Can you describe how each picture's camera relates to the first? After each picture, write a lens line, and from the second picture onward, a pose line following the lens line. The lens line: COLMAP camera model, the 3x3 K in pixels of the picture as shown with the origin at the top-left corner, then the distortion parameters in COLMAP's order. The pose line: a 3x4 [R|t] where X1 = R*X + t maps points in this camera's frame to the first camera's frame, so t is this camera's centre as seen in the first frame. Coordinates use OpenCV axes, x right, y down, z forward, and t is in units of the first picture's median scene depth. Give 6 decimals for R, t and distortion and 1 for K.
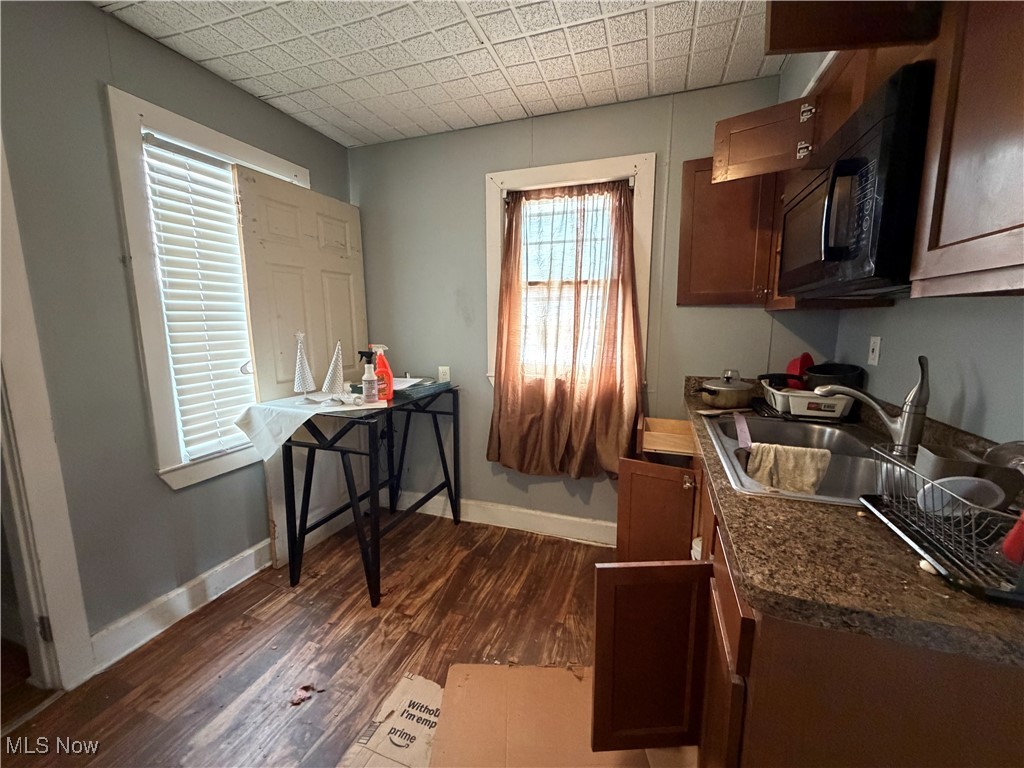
lens RADIAL K [[406.9, 0, 512.0], [0, 406.9, 384.0], [0, 0, 1]] dist [0.000834, -0.000481]
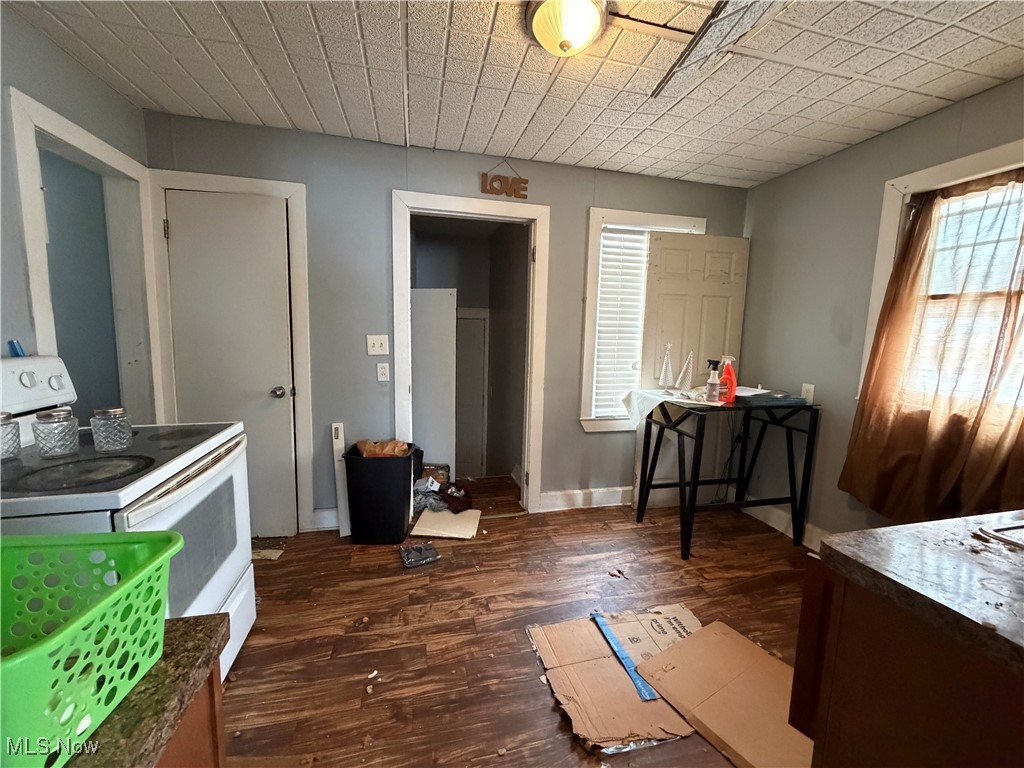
lens RADIAL K [[406.9, 0, 512.0], [0, 406.9, 384.0], [0, 0, 1]] dist [0.000834, -0.000481]
pose [[0.545103, 0.122732, -0.829337, 0.346773], [-0.151986, 0.987302, 0.046212, 0.027824], [0.824477, 0.100858, 0.556835, -0.197739]]
